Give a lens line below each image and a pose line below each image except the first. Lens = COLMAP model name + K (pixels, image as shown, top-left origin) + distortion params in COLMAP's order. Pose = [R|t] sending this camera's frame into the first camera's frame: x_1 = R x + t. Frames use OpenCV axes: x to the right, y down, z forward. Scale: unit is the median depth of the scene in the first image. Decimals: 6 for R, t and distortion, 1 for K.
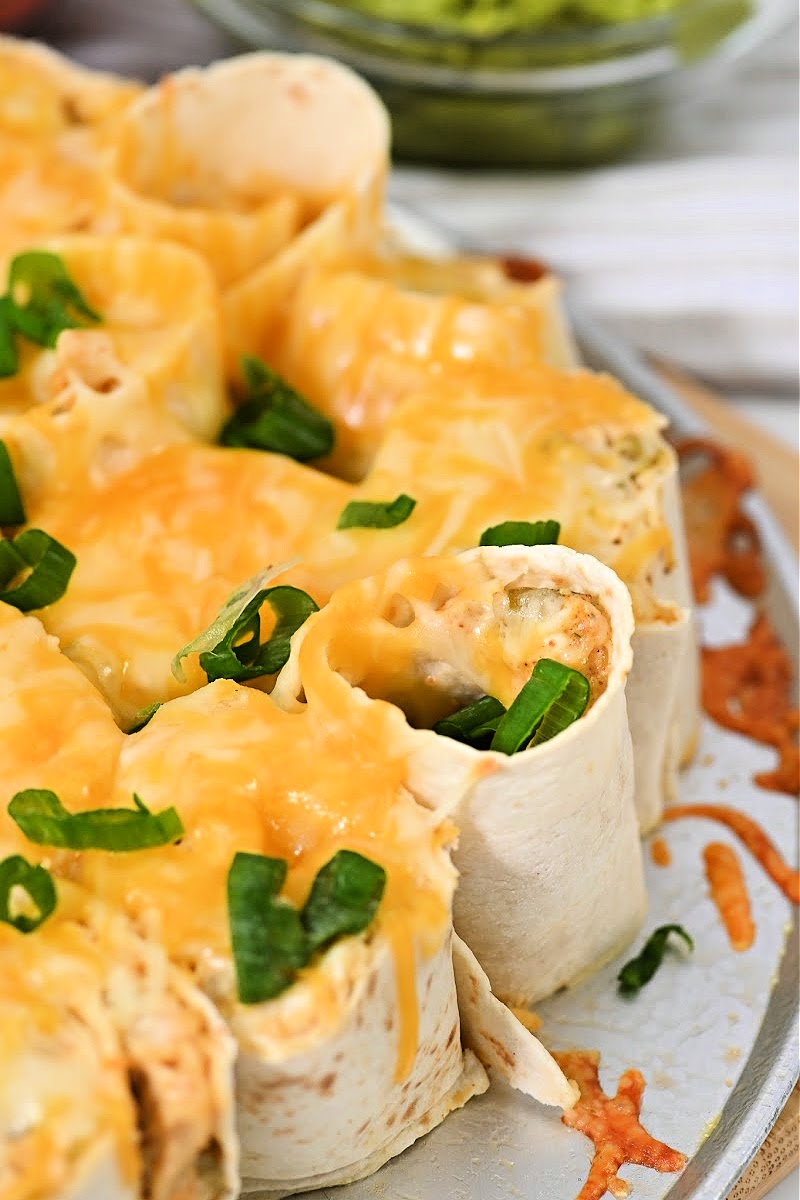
lens RADIAL K [[4629.1, 0, 400.0], [0, 4629.1, 600.0], [0, 0, 1]] dist [0.140578, -3.118170]
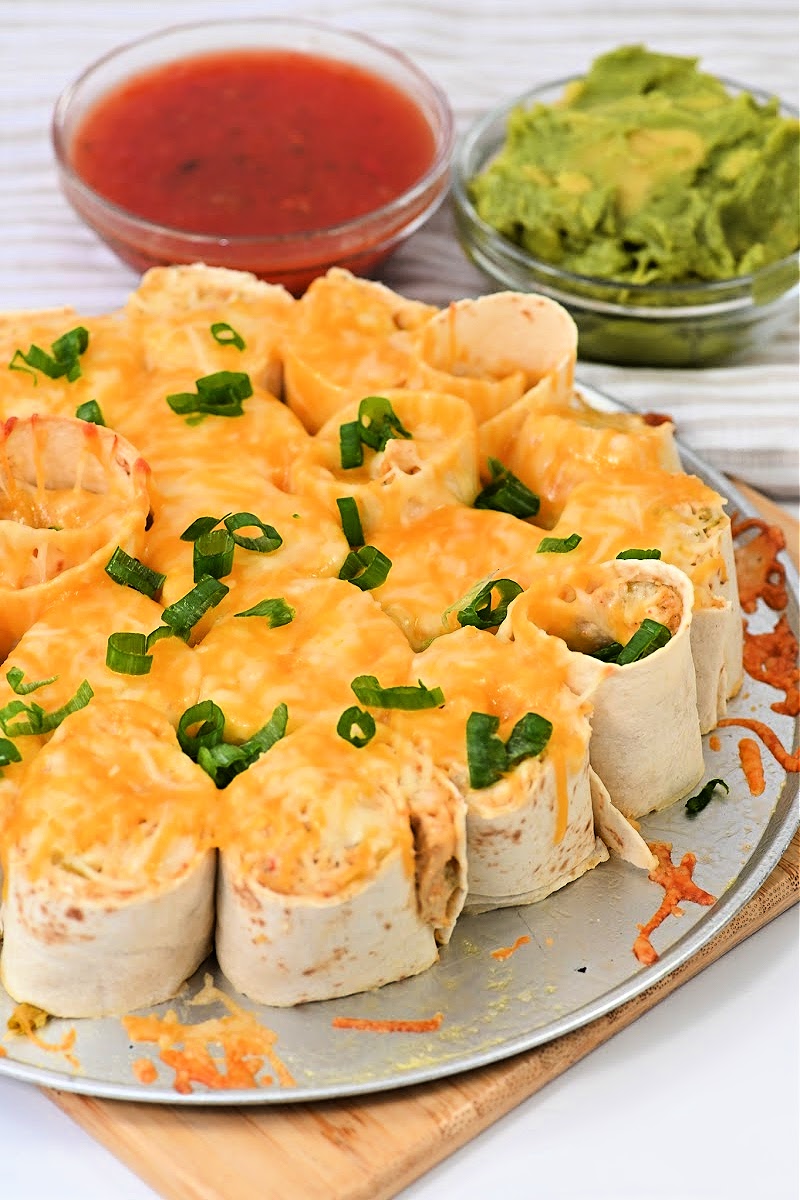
lens RADIAL K [[4629.1, 0, 400.0], [0, 4629.1, 600.0], [0, 0, 1]] dist [0.140578, -3.118170]
pose [[0.997260, 0.031208, -0.067070, 0.055040], [-0.035290, 0.997540, -0.060567, 0.115159], [0.065015, 0.062768, 0.995908, -0.799367]]
